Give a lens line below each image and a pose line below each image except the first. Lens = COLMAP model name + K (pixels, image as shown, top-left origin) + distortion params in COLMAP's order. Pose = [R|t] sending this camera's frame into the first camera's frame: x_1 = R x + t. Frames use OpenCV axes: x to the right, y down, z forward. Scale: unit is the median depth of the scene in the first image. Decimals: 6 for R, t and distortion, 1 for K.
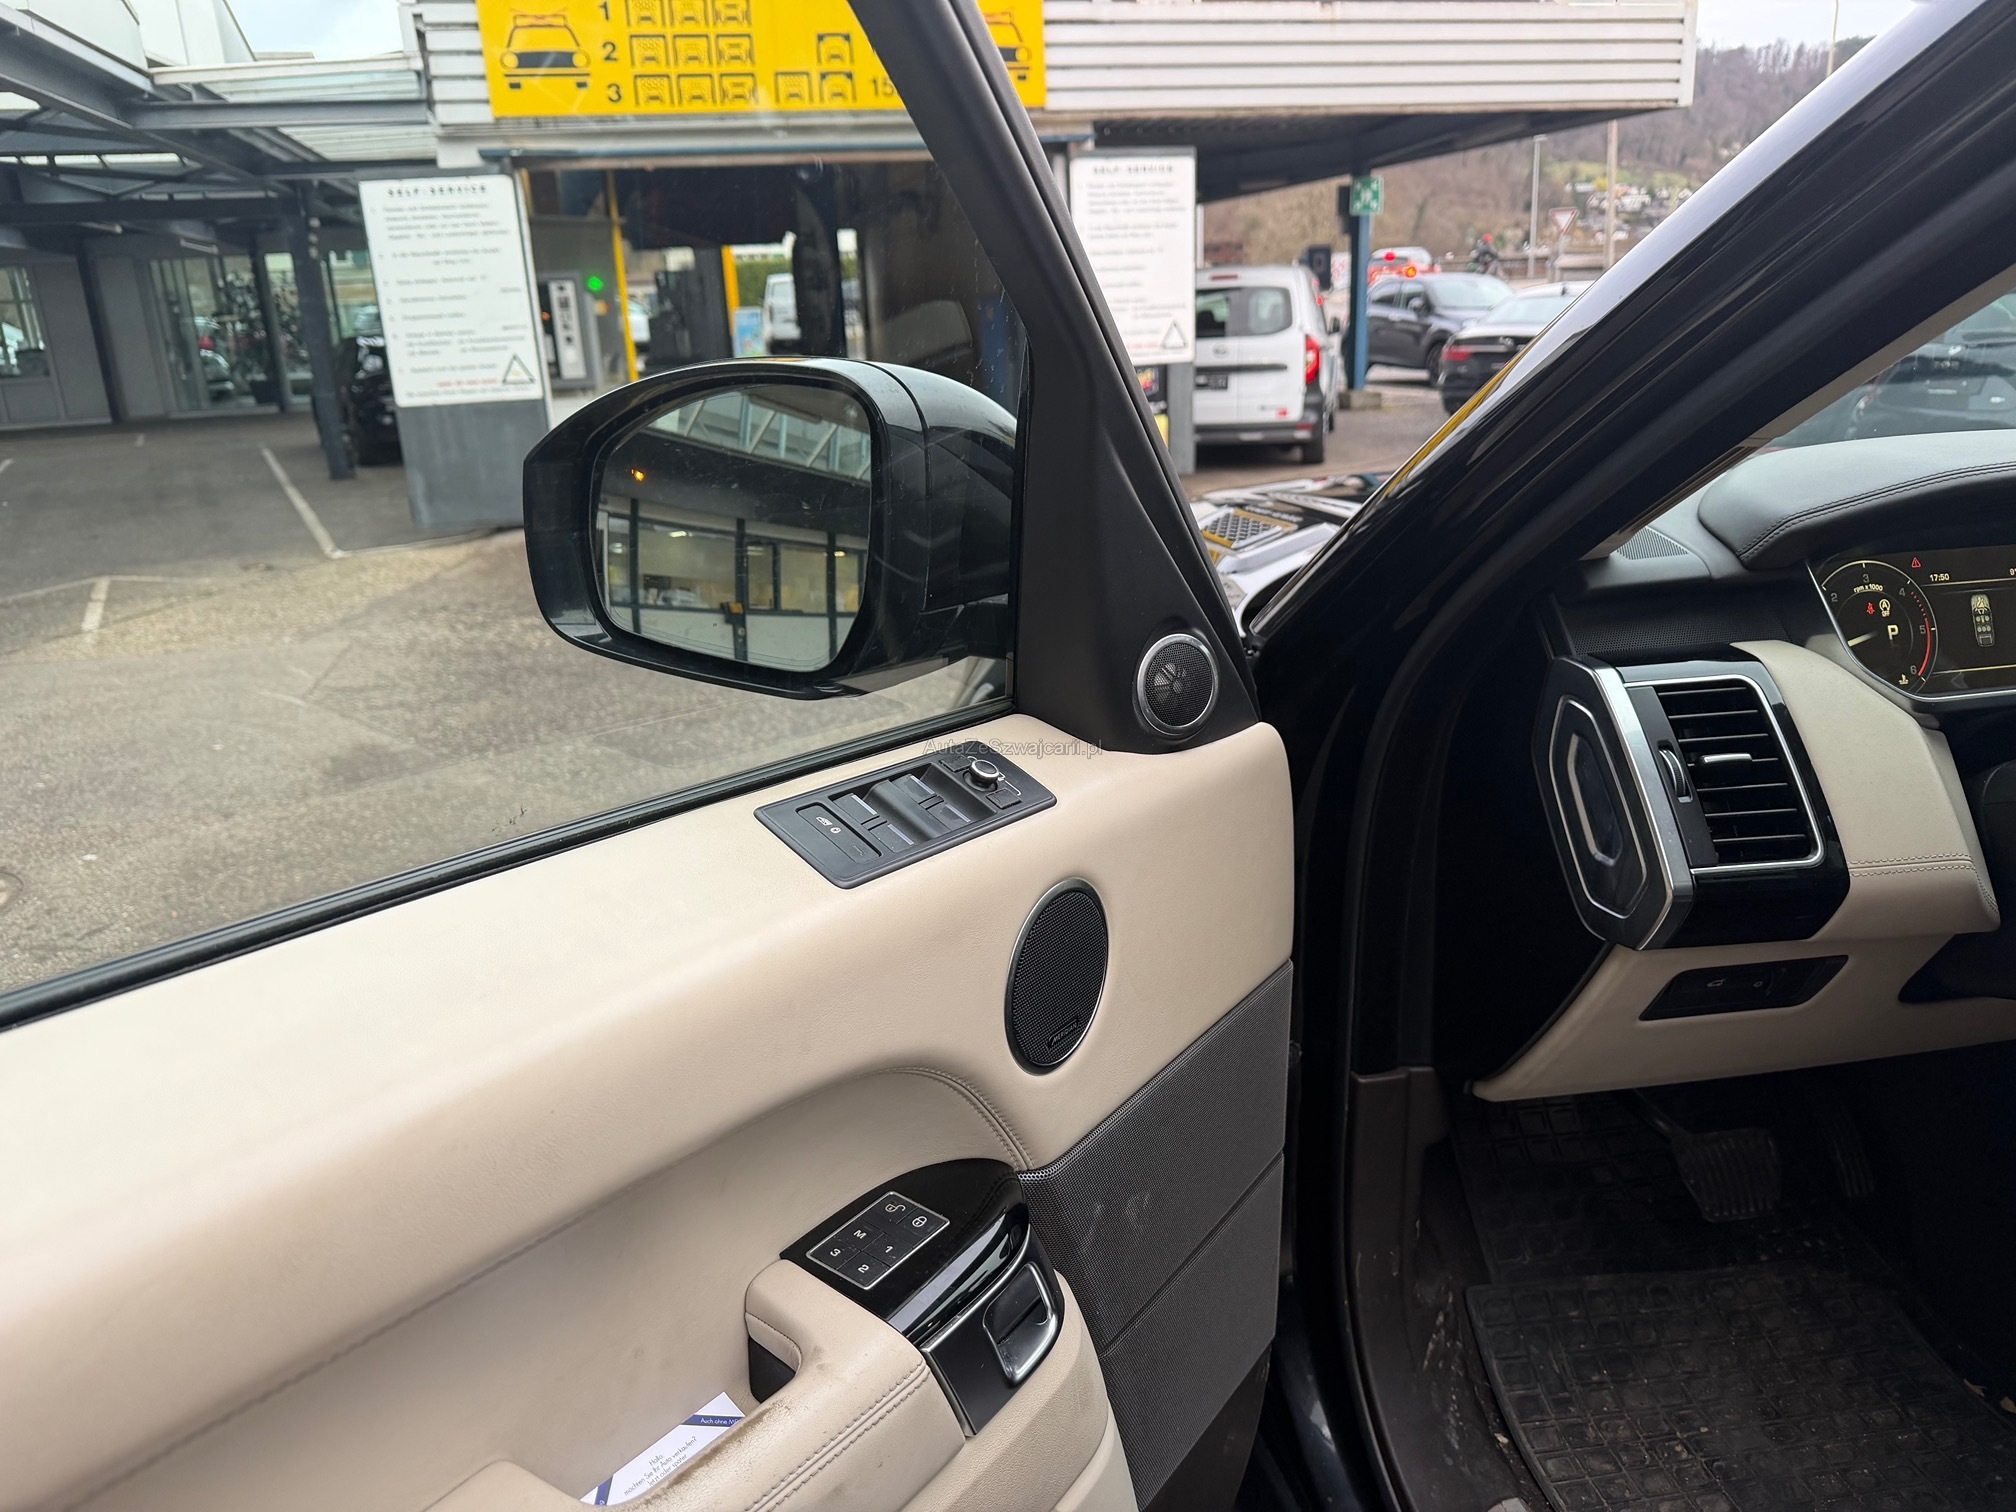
lens RADIAL K [[1426.9, 0, 1009.4], [0, 1426.9, 745.0], [0, 0, 1]] dist [0.035150, -0.051101]
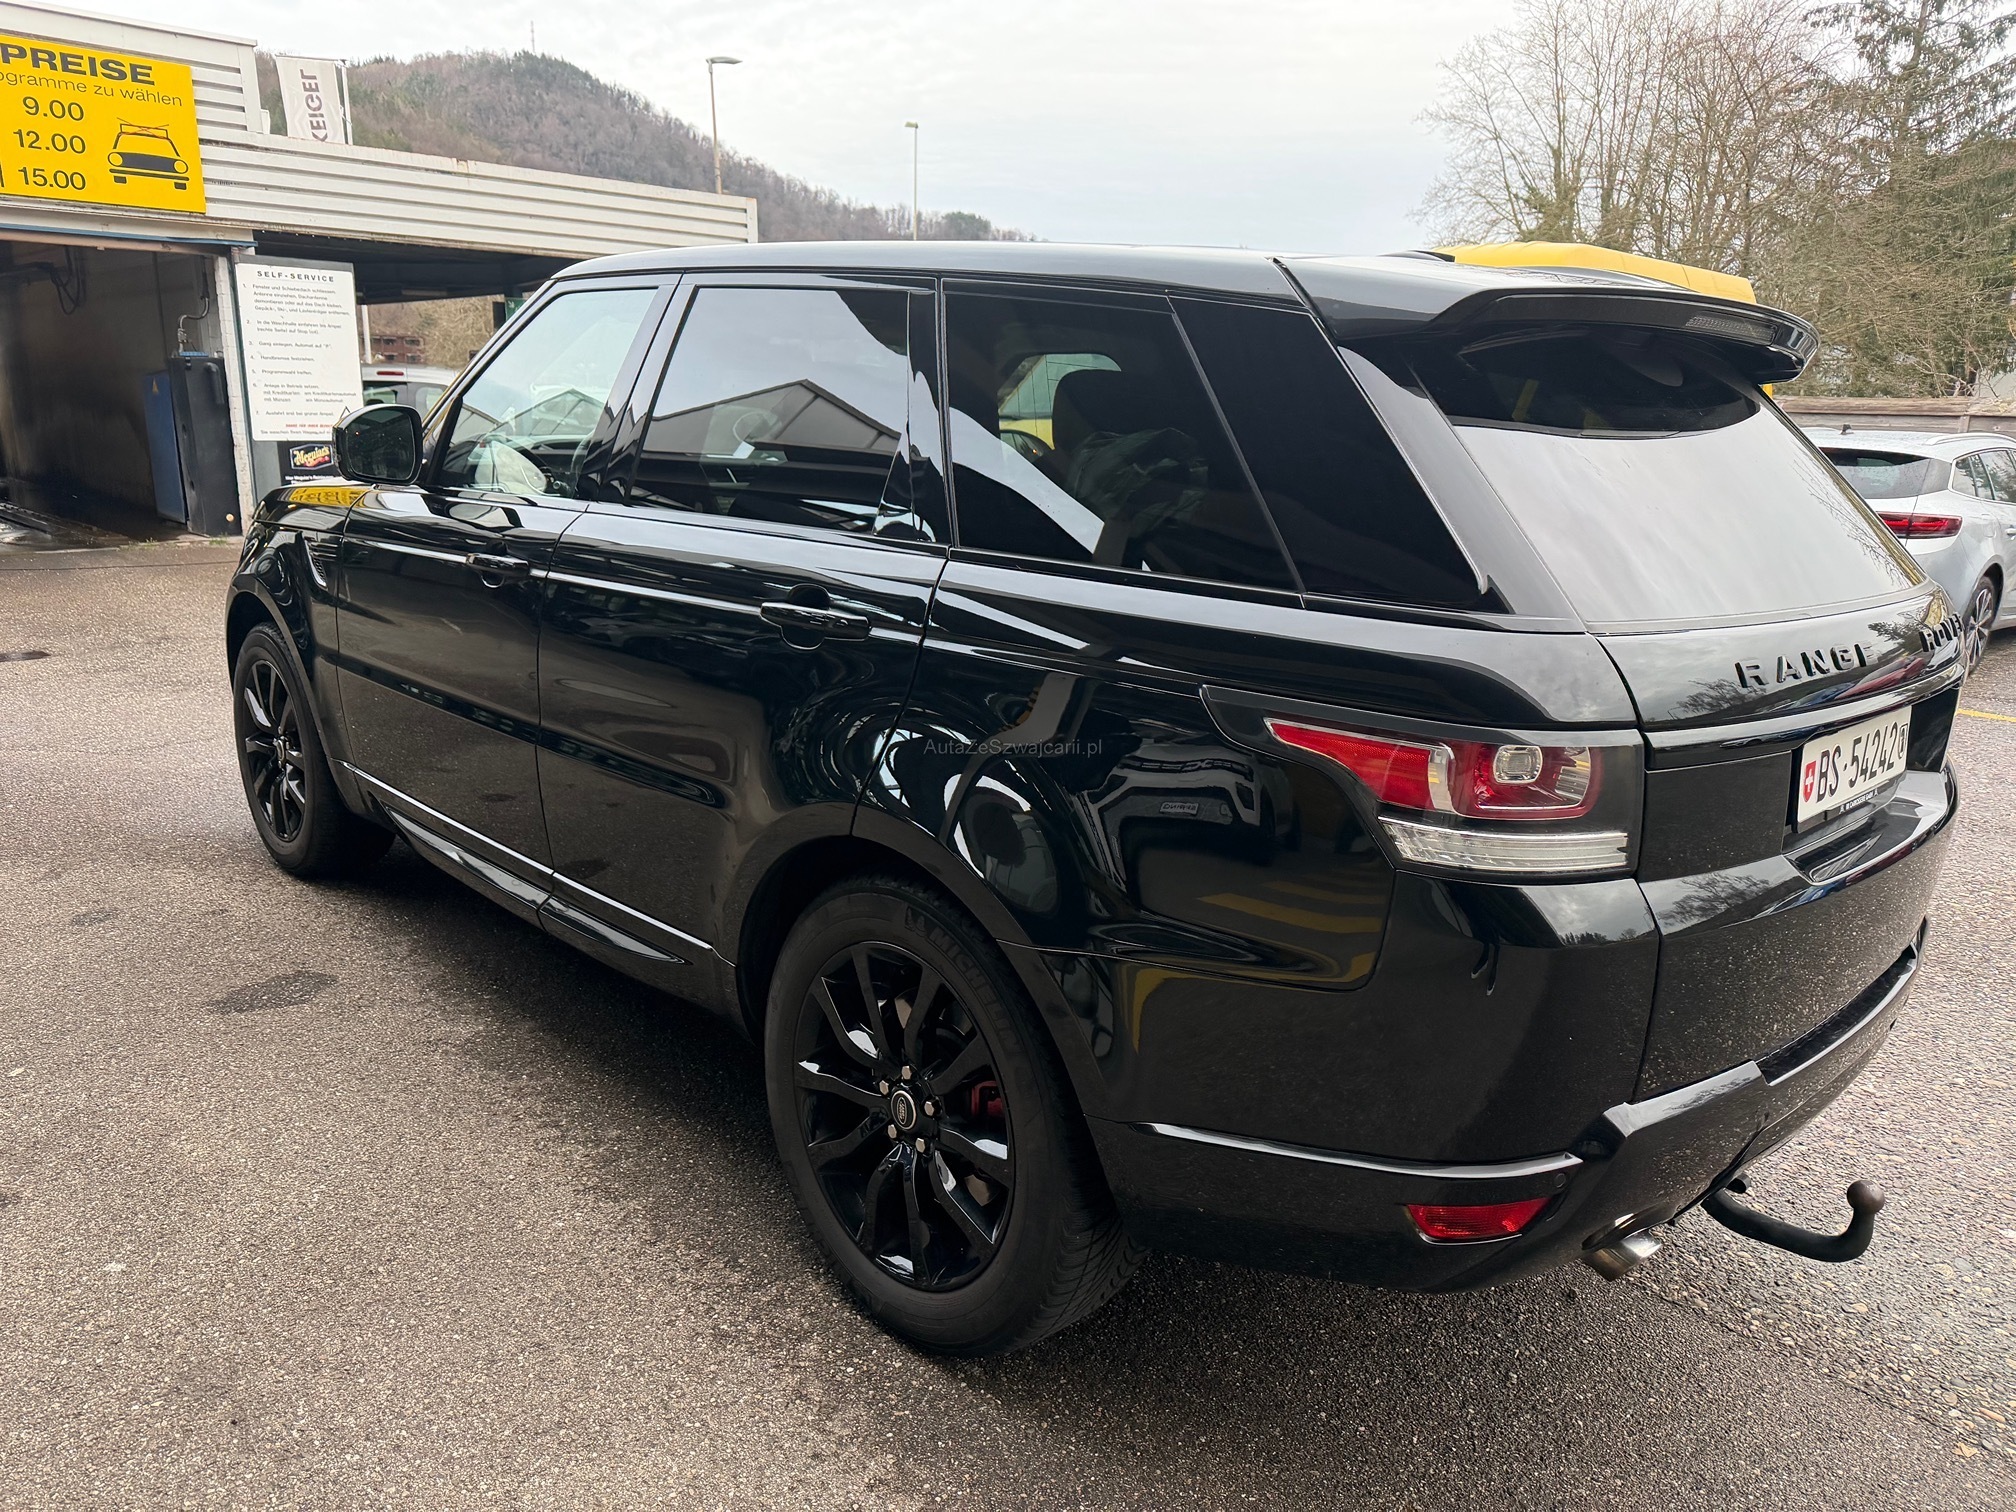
lens RADIAL K [[1426.9, 0, 1005.3], [0, 1426.9, 750.3], [0, 0, 1]] dist [0.035150, -0.051101]
pose [[0.861113, -0.058261, 0.505065, -0.028144], [0.091636, 0.994929, -0.041468, 0.079571], [-0.500088, 0.081991, 0.862084, -0.252960]]
